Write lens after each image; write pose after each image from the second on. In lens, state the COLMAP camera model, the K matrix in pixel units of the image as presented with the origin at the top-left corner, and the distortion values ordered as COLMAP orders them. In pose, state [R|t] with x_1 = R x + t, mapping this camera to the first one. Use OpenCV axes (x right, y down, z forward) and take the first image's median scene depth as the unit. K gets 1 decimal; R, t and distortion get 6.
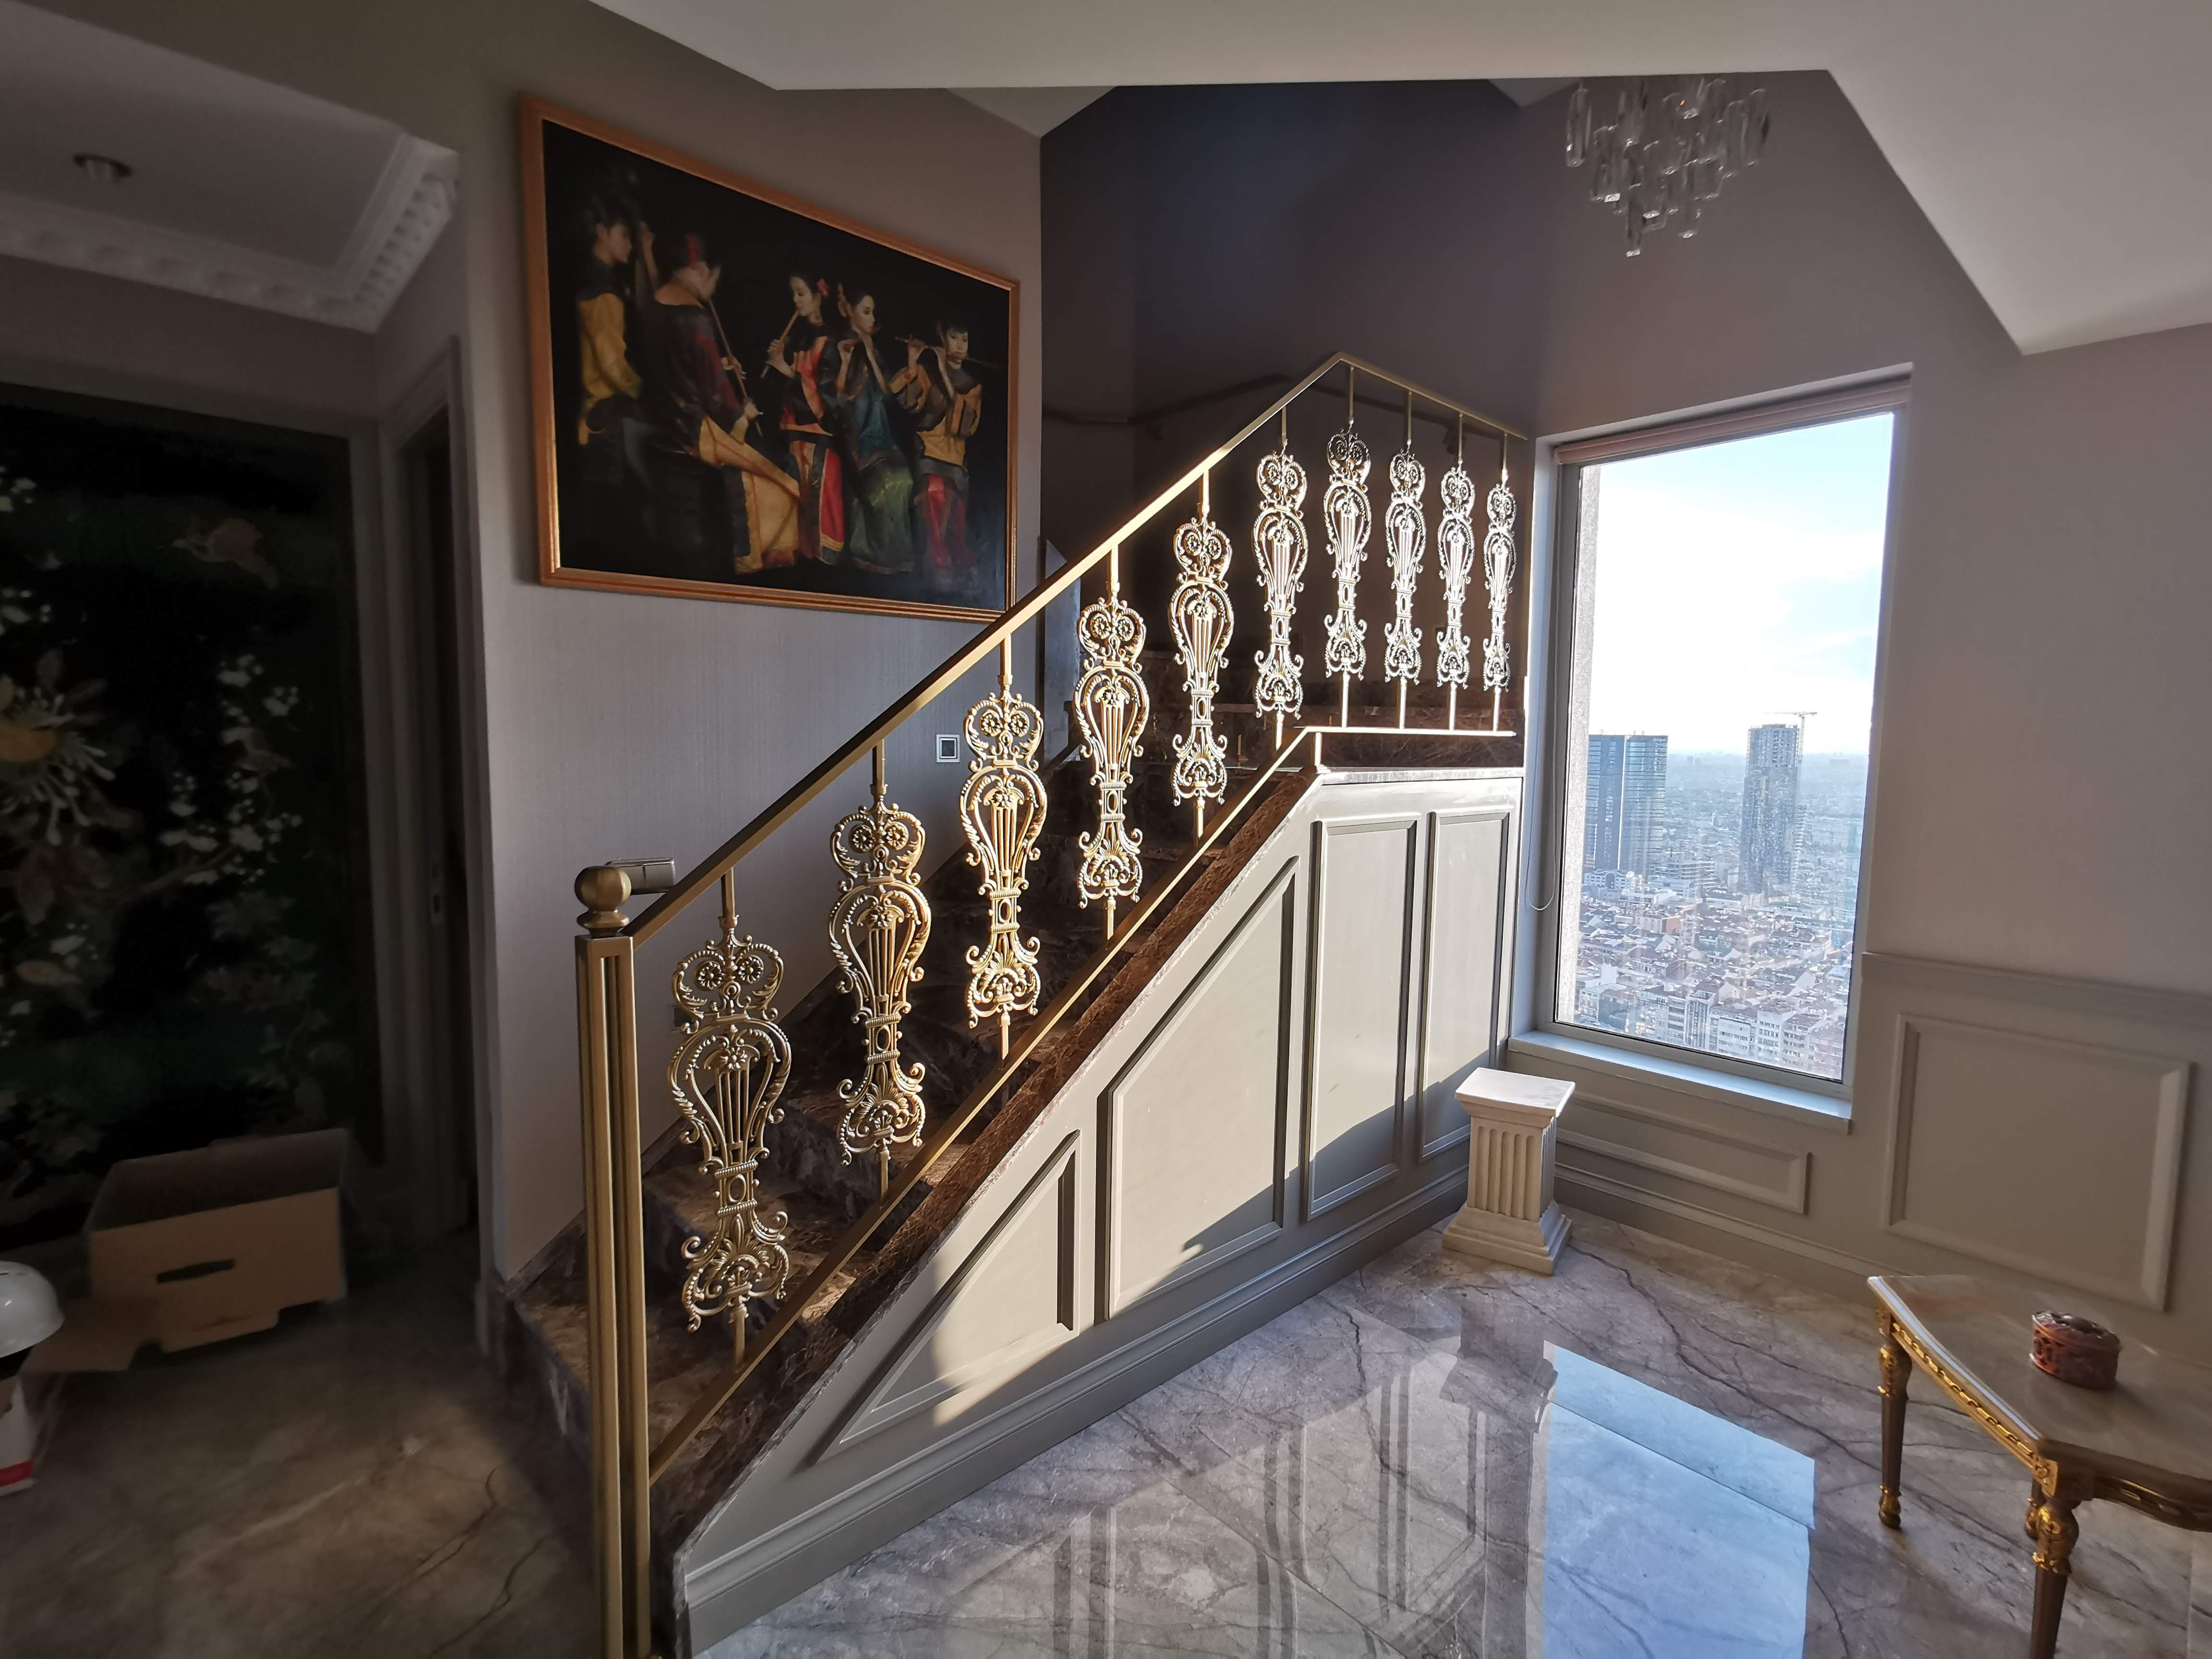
lens RADIAL K [[1085.9, 0, 1113.1], [0, 1085.9, 834.4], [0, 0, 1]] dist [-0.075390, 0.095397]
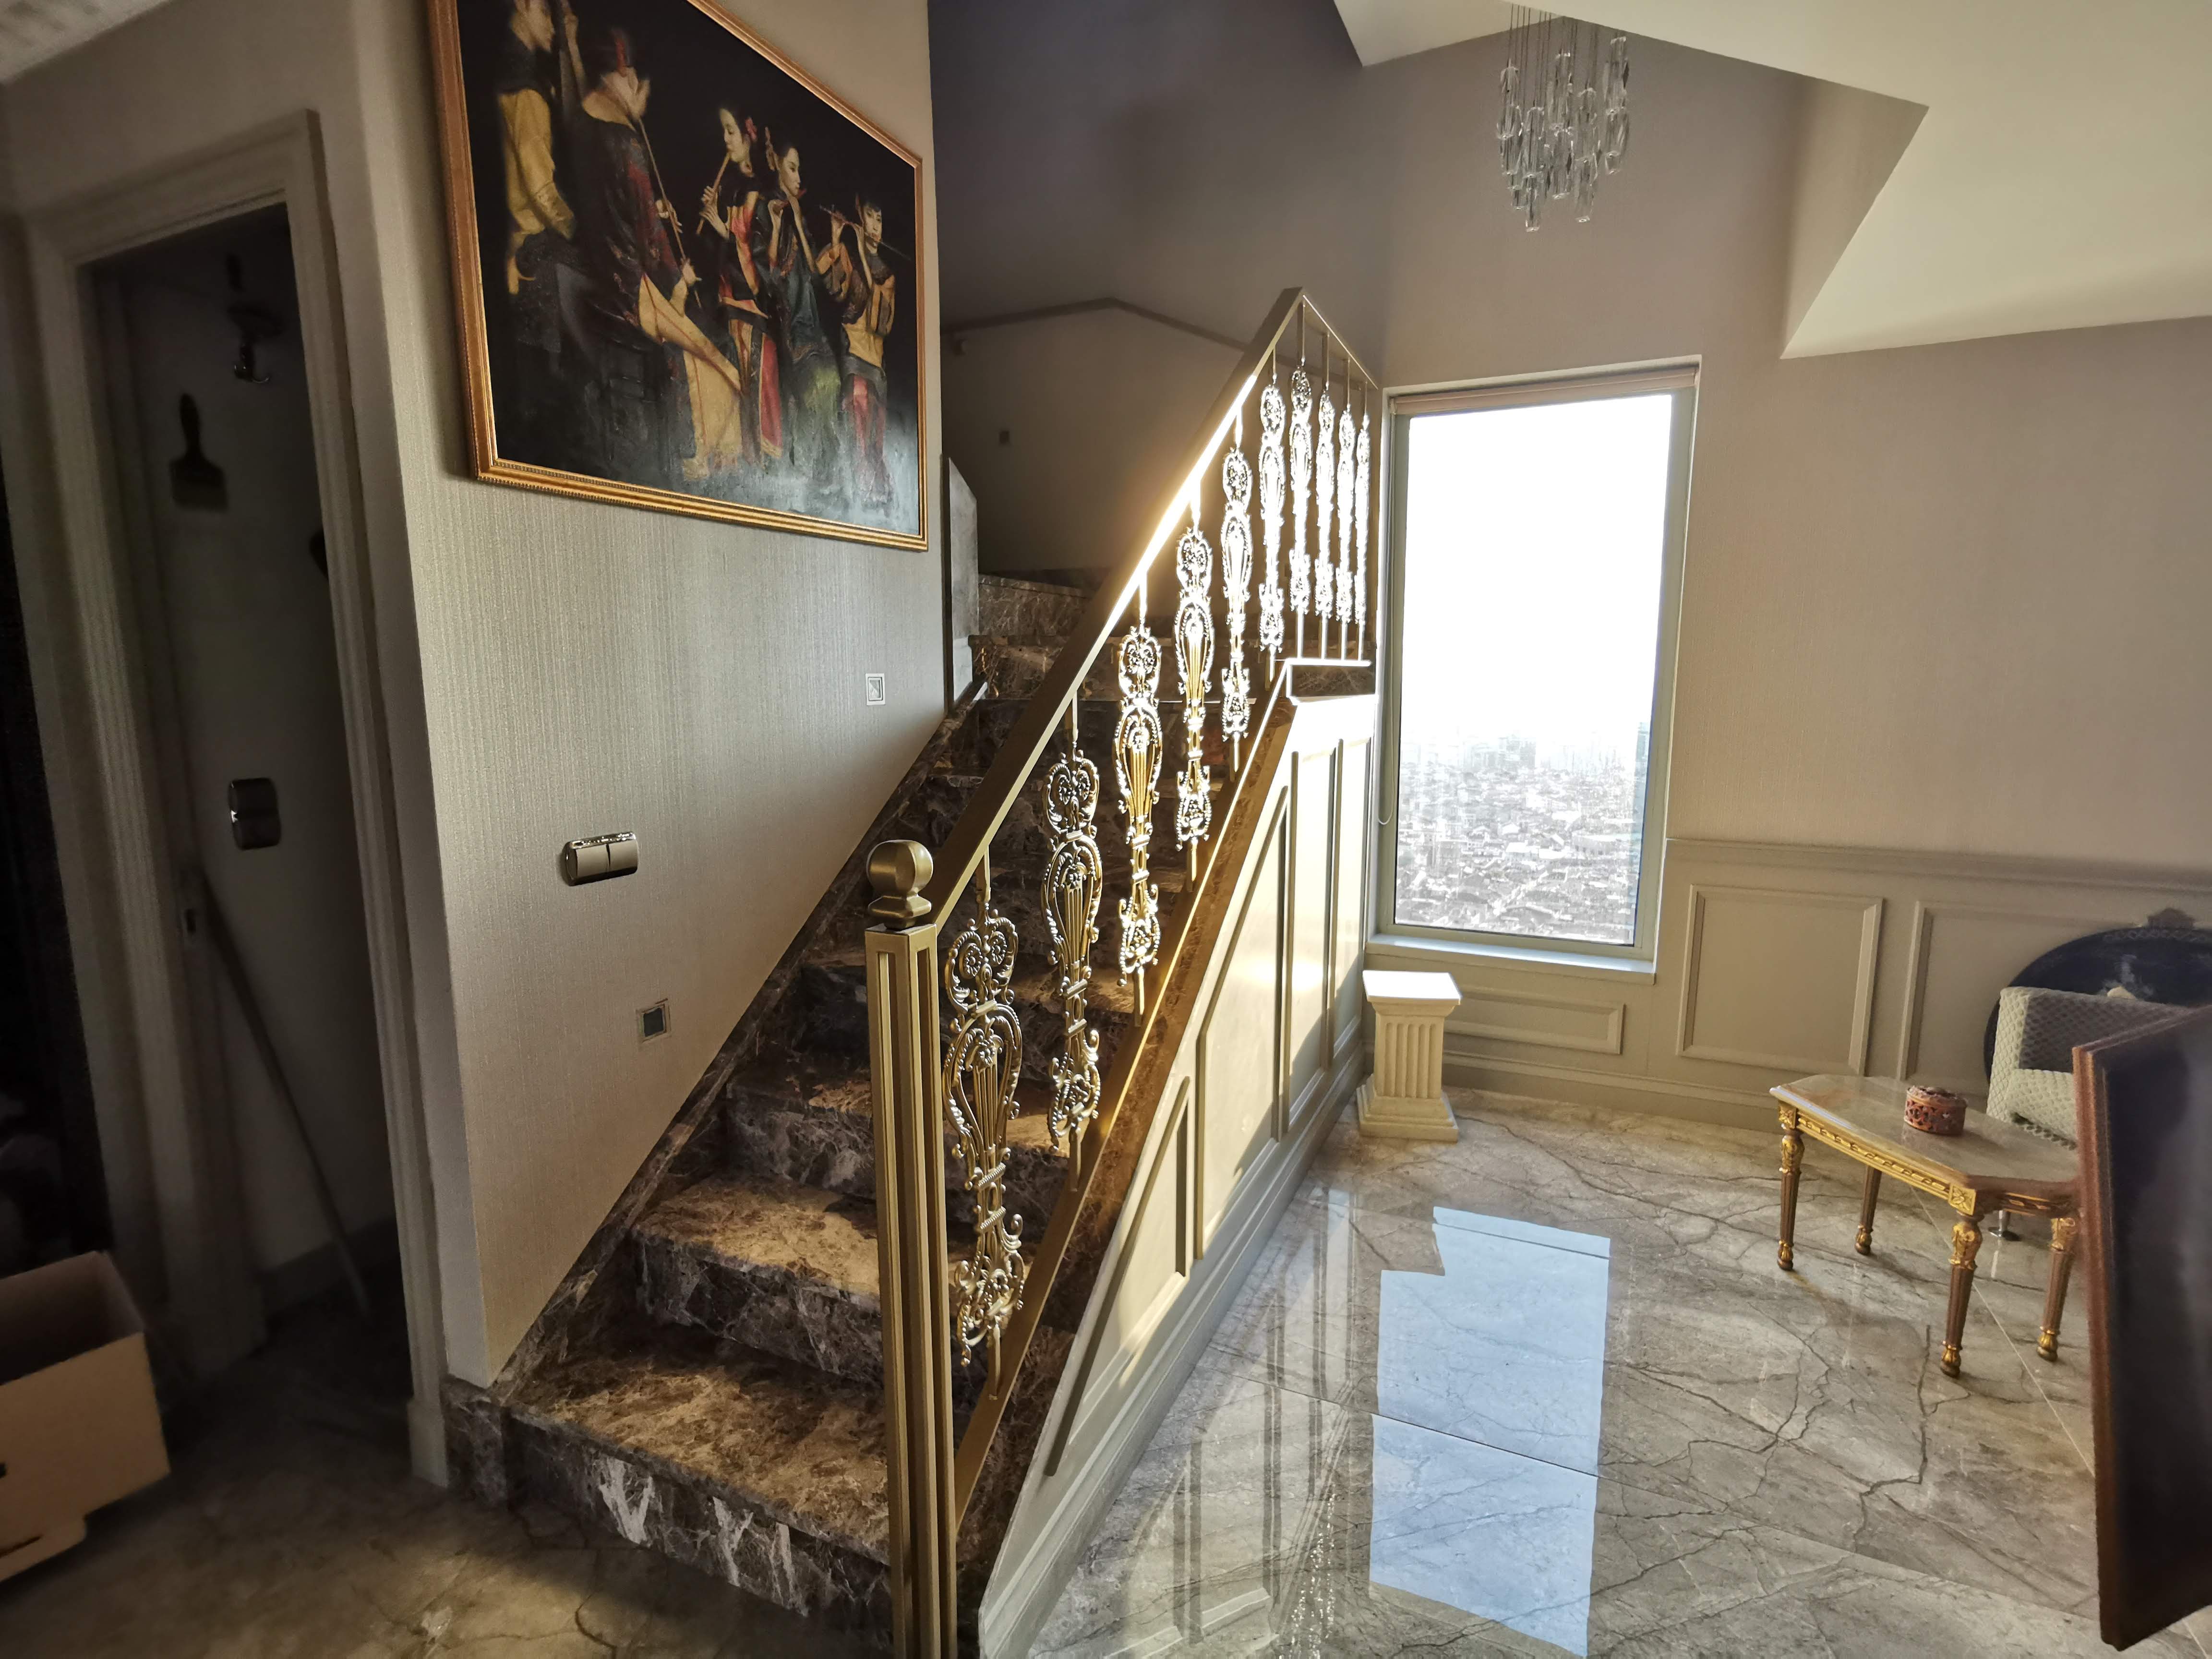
lens RADIAL K [[1072.7, 0, 1107.9], [0, 1072.7, 842.2], [0, 0, 1]] dist [-0.027832, 0.023461]
pose [[0.922542, -0.077713, 0.377991, -0.370186], [0.053638, 0.995828, 0.073827, -0.011382], [-0.382152, -0.047834, 0.922861, 0.115008]]
